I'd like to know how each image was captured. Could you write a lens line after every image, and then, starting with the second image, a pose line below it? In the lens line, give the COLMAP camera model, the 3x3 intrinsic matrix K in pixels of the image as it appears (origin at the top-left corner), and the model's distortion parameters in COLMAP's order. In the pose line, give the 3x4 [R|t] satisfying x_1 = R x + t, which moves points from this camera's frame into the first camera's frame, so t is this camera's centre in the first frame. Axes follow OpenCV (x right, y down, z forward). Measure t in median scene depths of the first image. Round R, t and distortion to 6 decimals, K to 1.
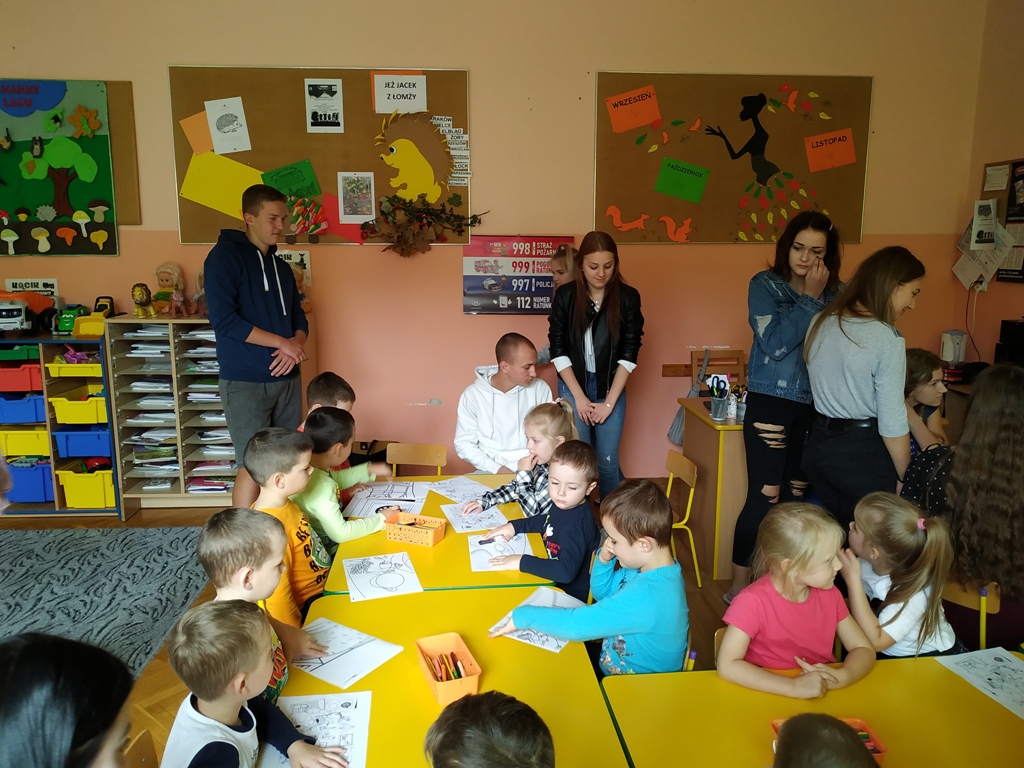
lens RADIAL K [[745.2, 0, 516.4], [0, 745.2, 379.6], [0, 0, 1]] dist [0.011243, -0.028037]
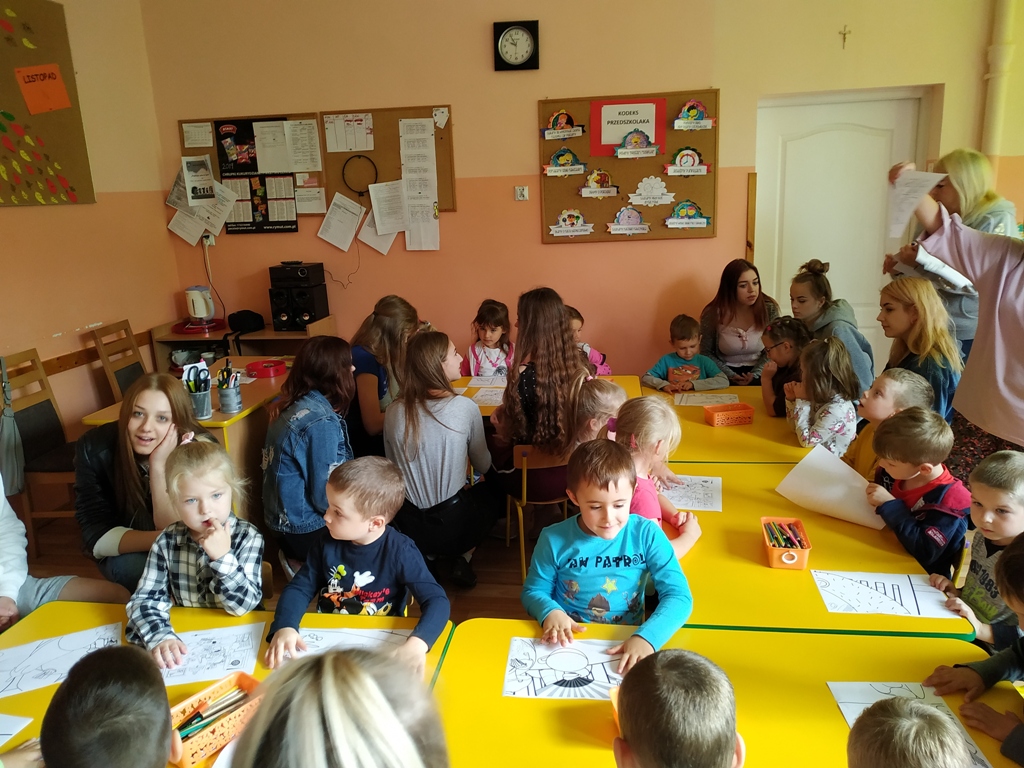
lens RADIAL K [[745.2, 0, 501.7], [0, 745.2, 382.9], [0, 0, 1]] dist [0.011243, -0.028037]
pose [[0.247214, -0.247113, 0.936921, -0.313363], [0.200619, 0.959035, 0.200011, -0.062804], [-0.947965, 0.138518, 0.286662, 0.350618]]
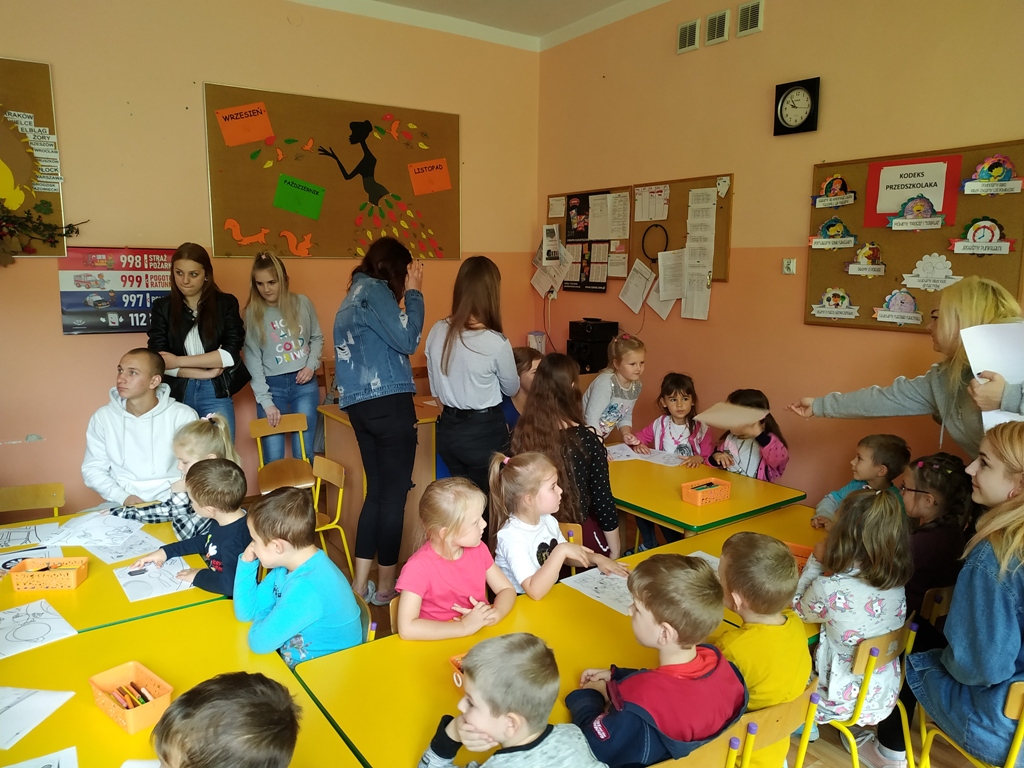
lens RADIAL K [[745.2, 0, 511.5], [0, 745.2, 382.9], [0, 0, 1]] dist [0.011243, -0.028037]
pose [[0.872695, -0.072241, 0.482892, -0.040683], [0.077441, 0.996955, 0.009193, 0.003177], [-0.482086, 0.029373, 0.875632, -0.040815]]
